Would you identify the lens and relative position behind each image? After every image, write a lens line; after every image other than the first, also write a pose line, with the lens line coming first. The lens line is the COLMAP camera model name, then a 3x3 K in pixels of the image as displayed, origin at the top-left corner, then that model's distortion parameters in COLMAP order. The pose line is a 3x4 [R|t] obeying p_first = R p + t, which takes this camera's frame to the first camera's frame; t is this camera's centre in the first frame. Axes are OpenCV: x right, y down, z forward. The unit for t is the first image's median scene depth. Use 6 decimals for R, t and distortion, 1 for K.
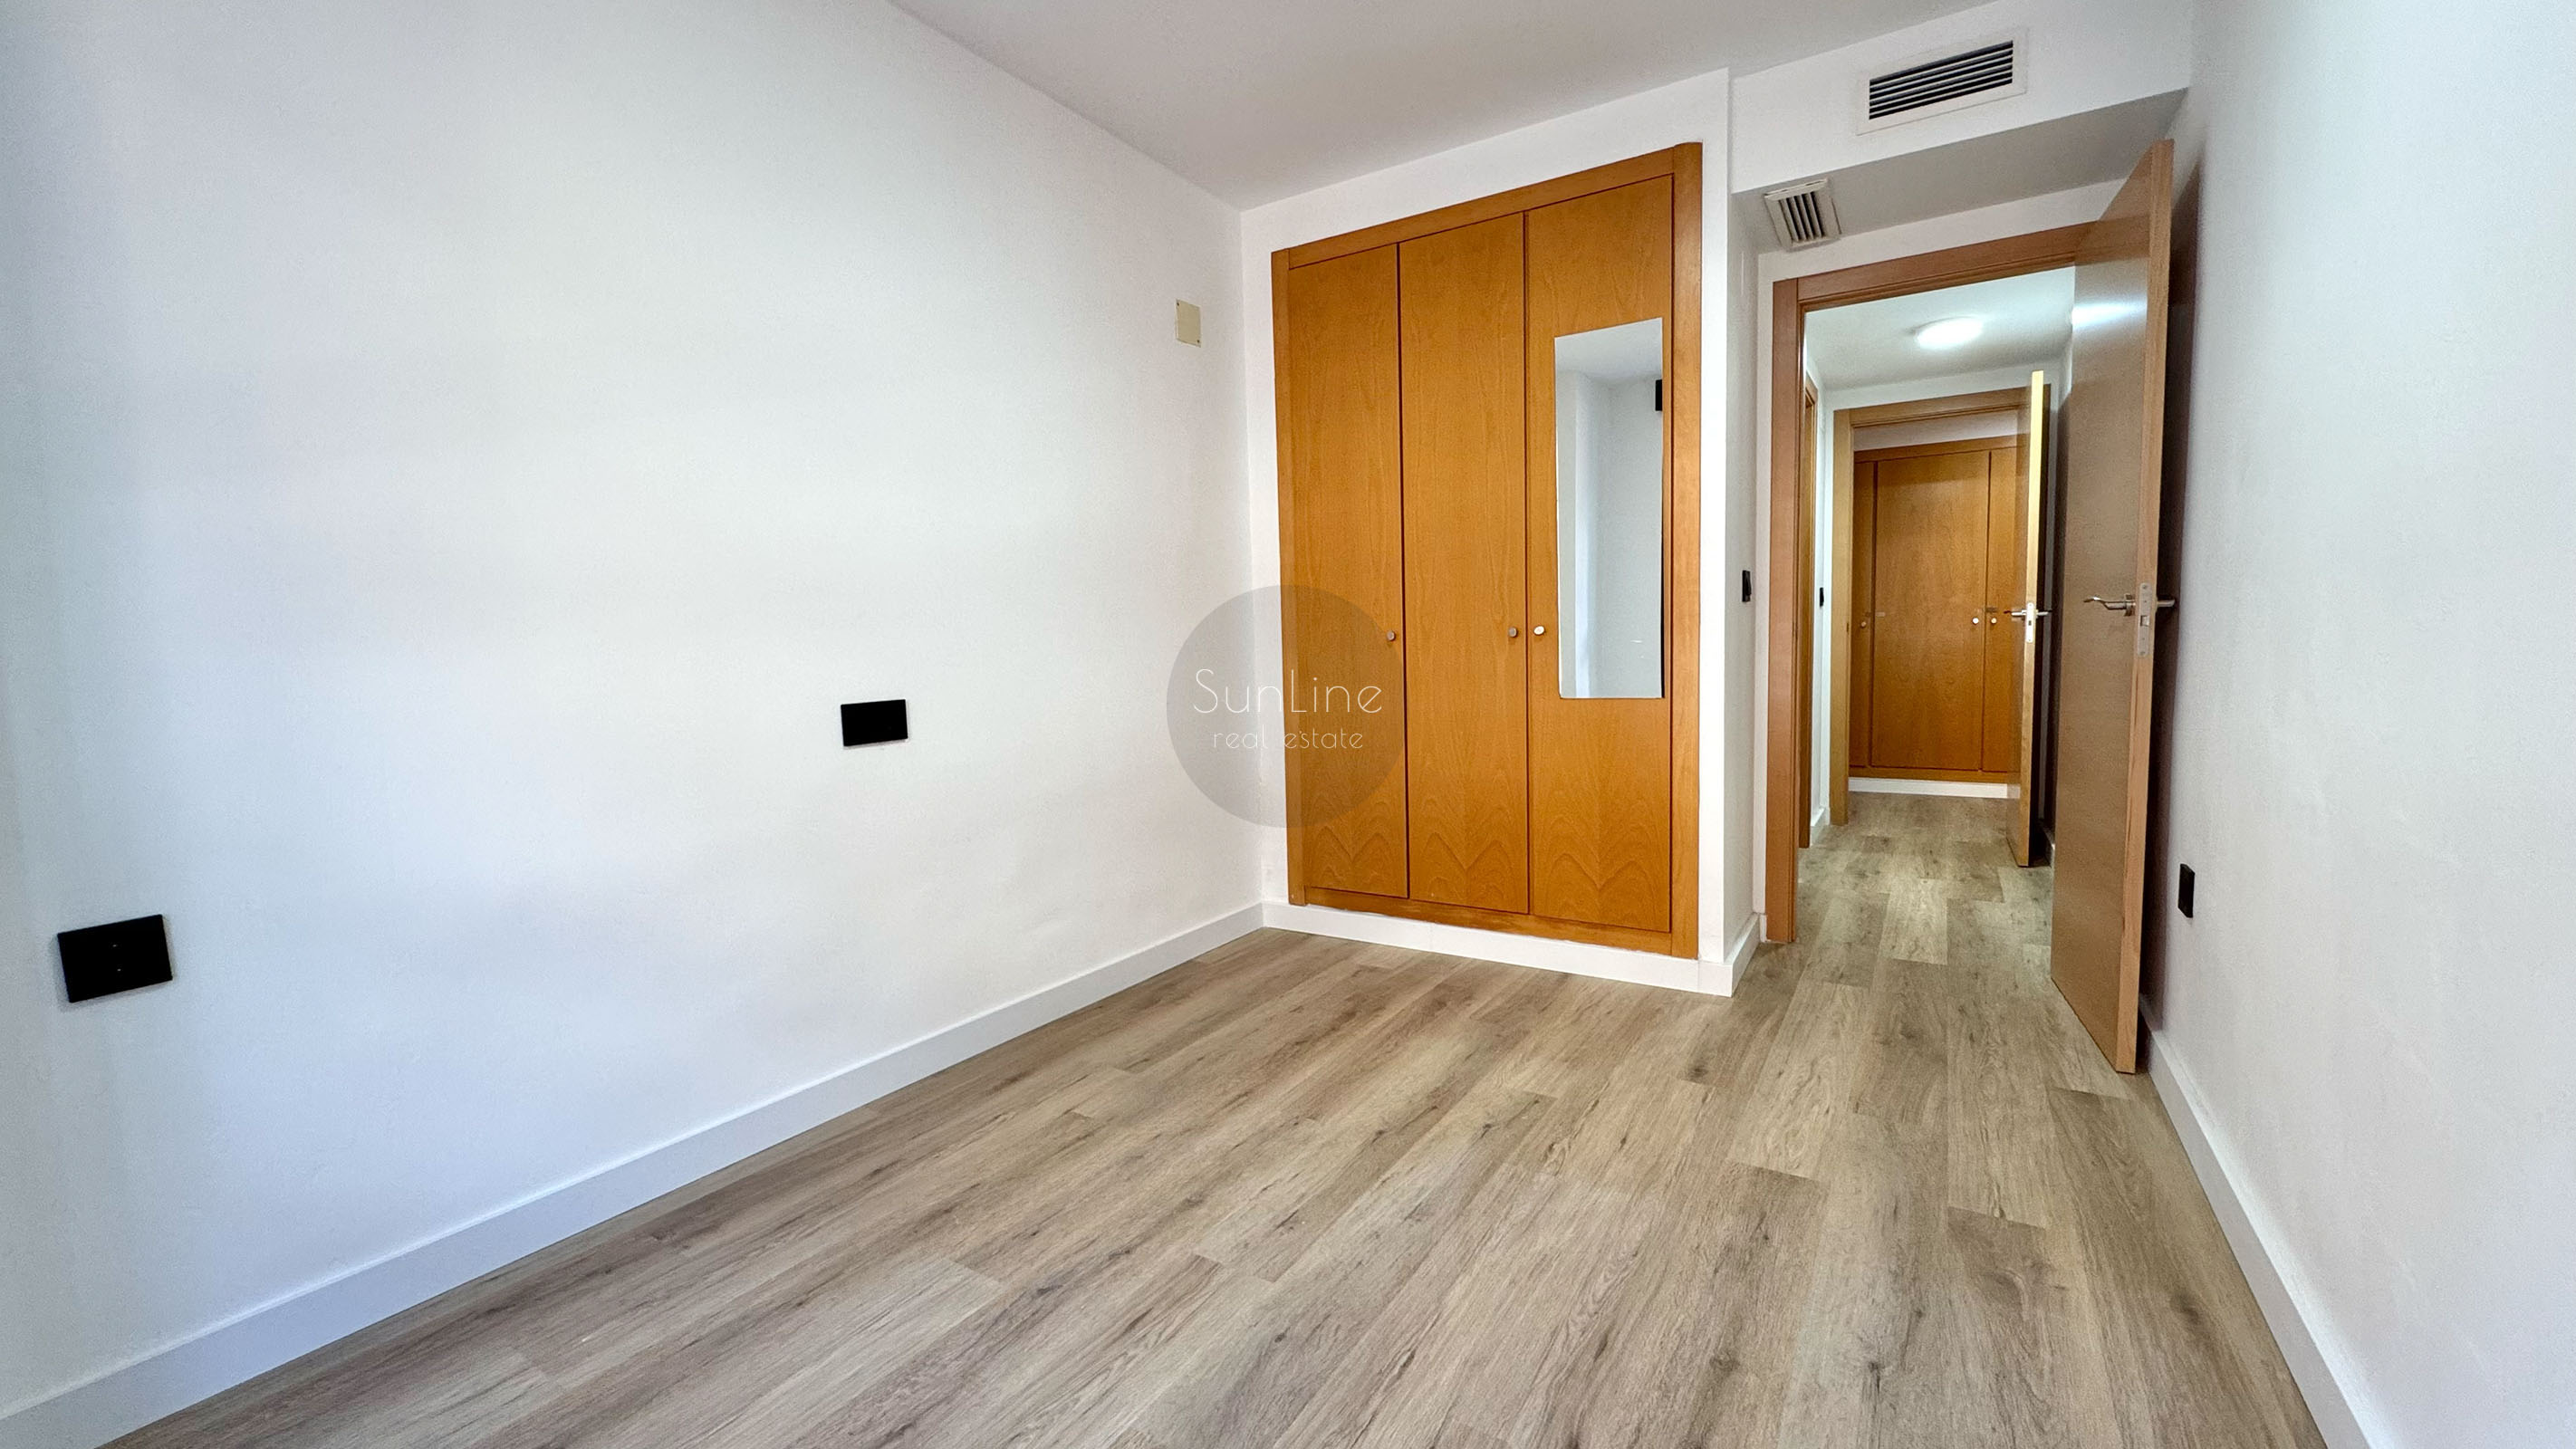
lens RADIAL K [[1031.9, 0, 1281.8], [0, 1031.9, 731.1], [0, 0, 1]] dist [0.000113, 0.000263]
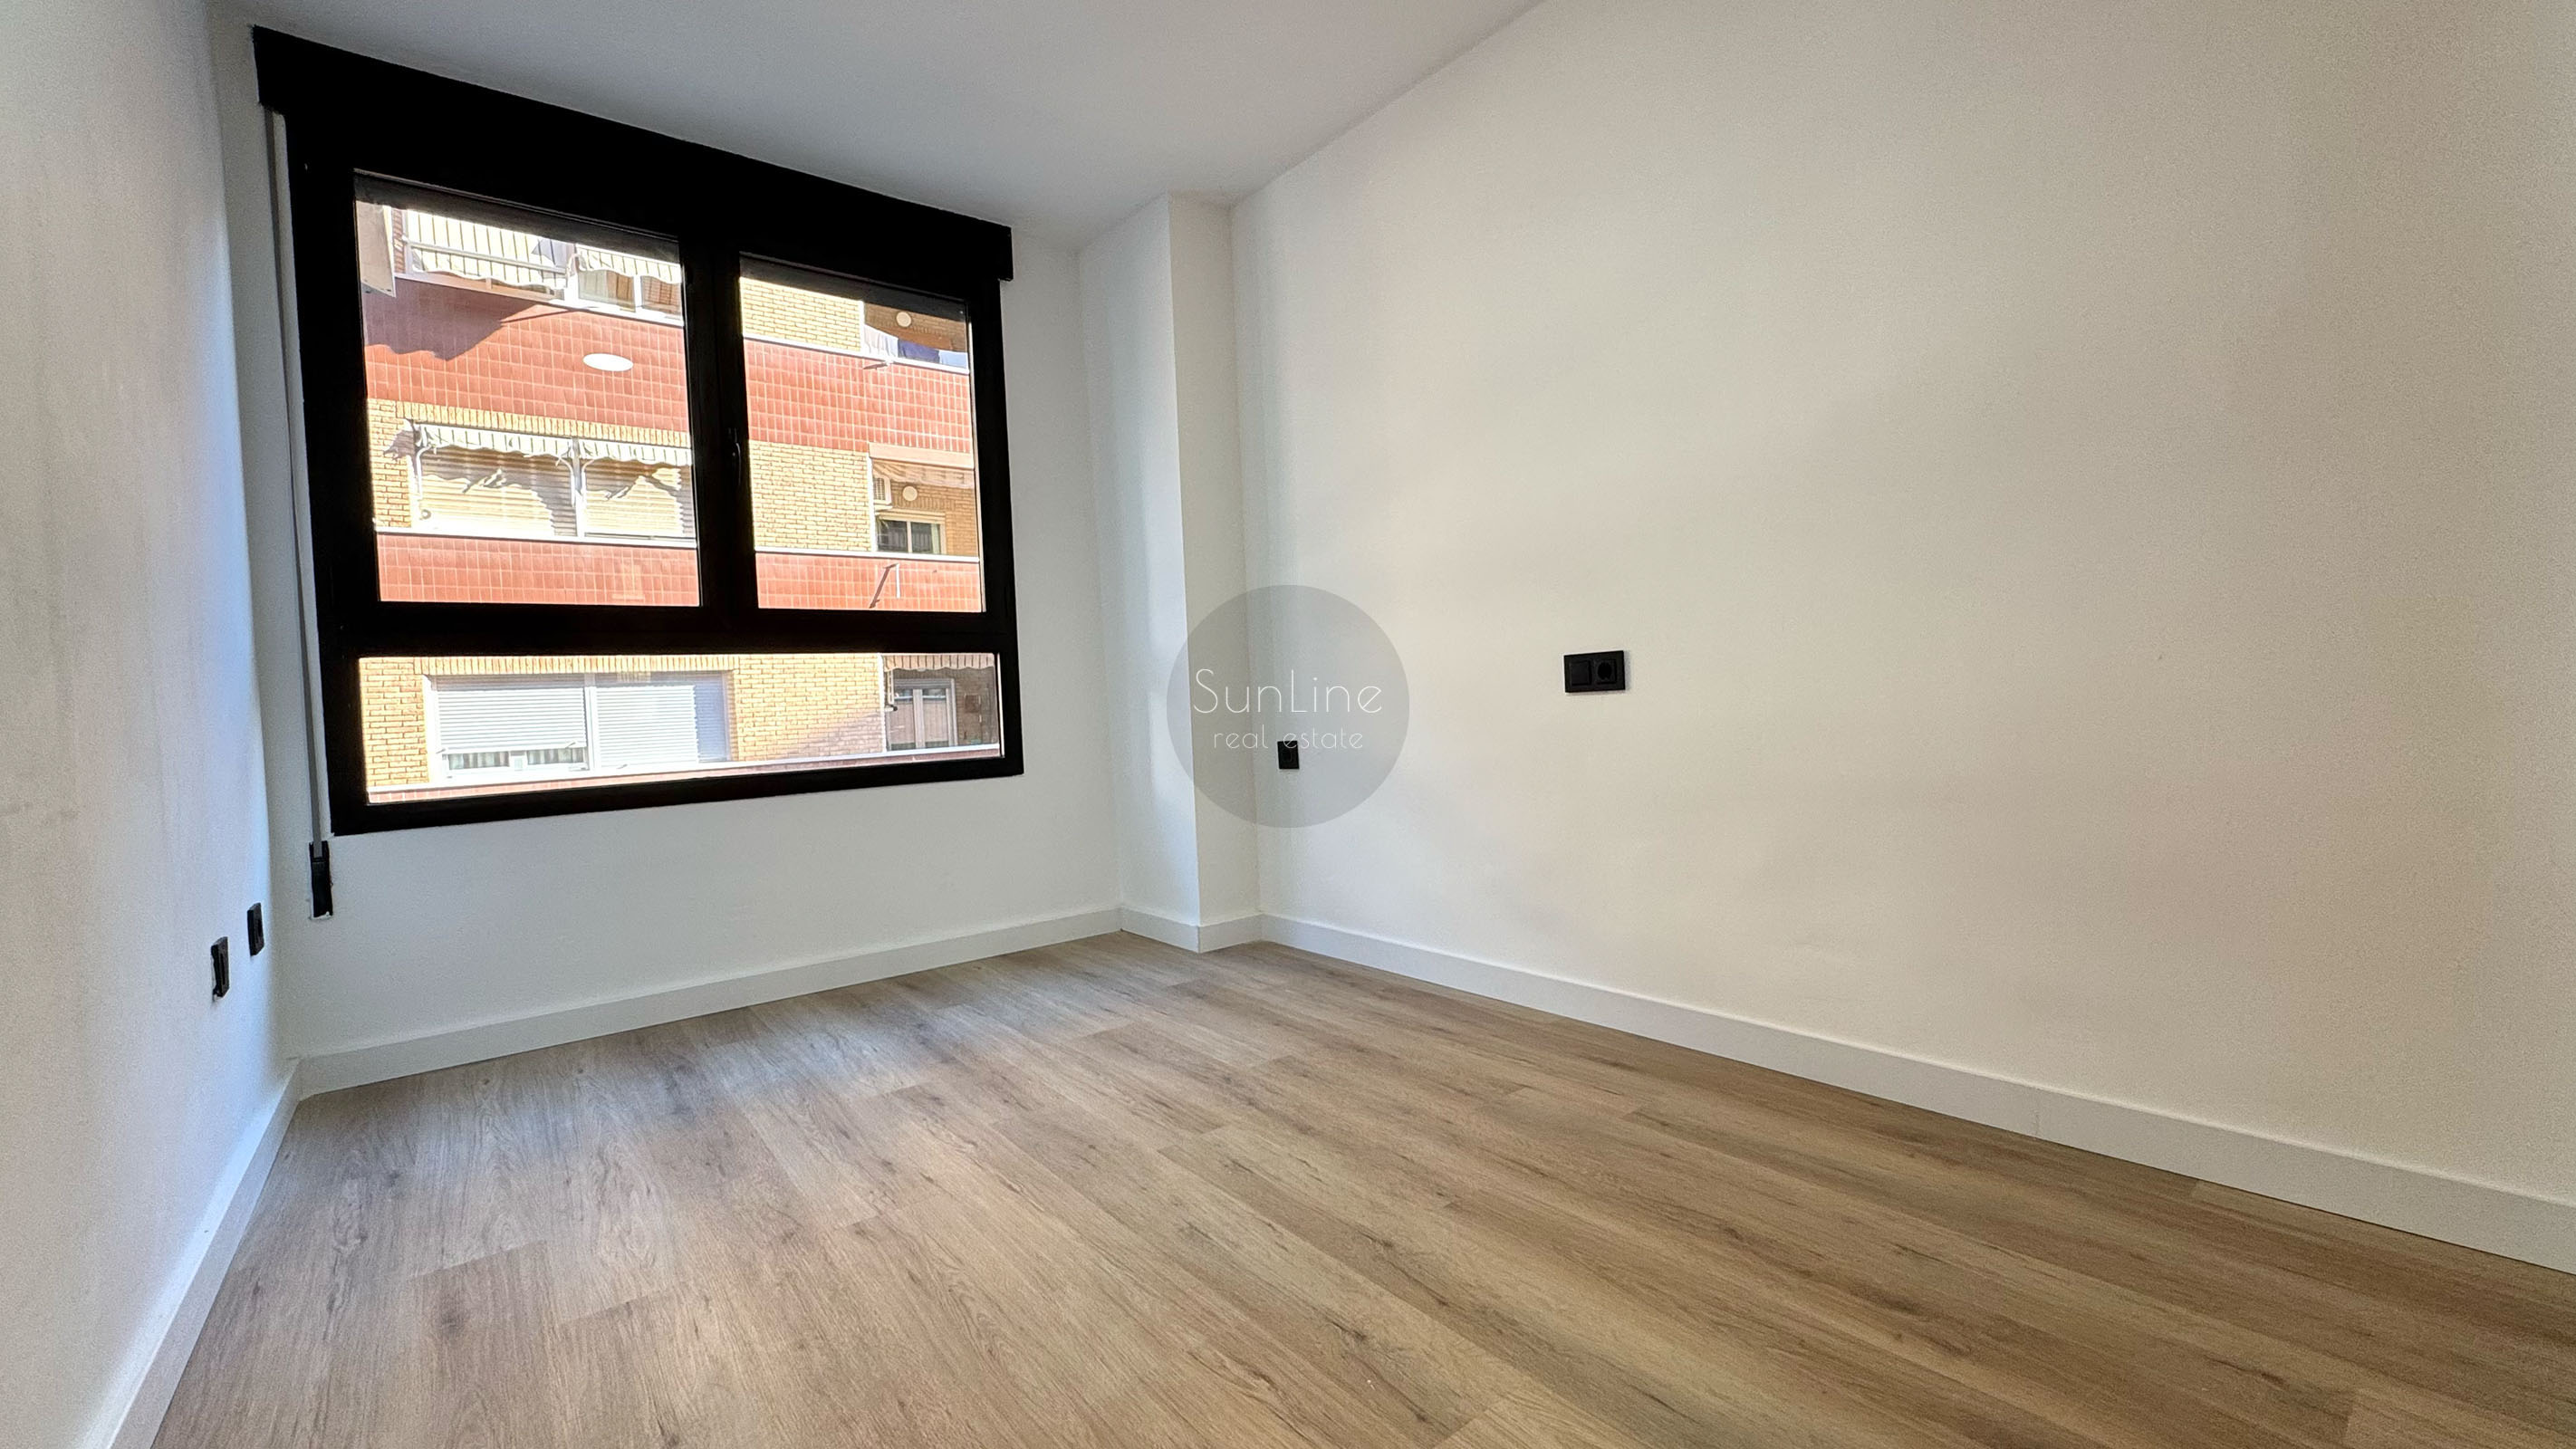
lens RADIAL K [[1031.9, 0, 1287.7], [0, 1031.9, 727.5], [0, 0, 1]] dist [0.000113, 0.000263]
pose [[-0.323609, 0.067512, -0.943779, 0.842393], [-0.026426, 0.996417, 0.080339, -0.033983], [0.945822, 0.050939, -0.320666, 1.237695]]
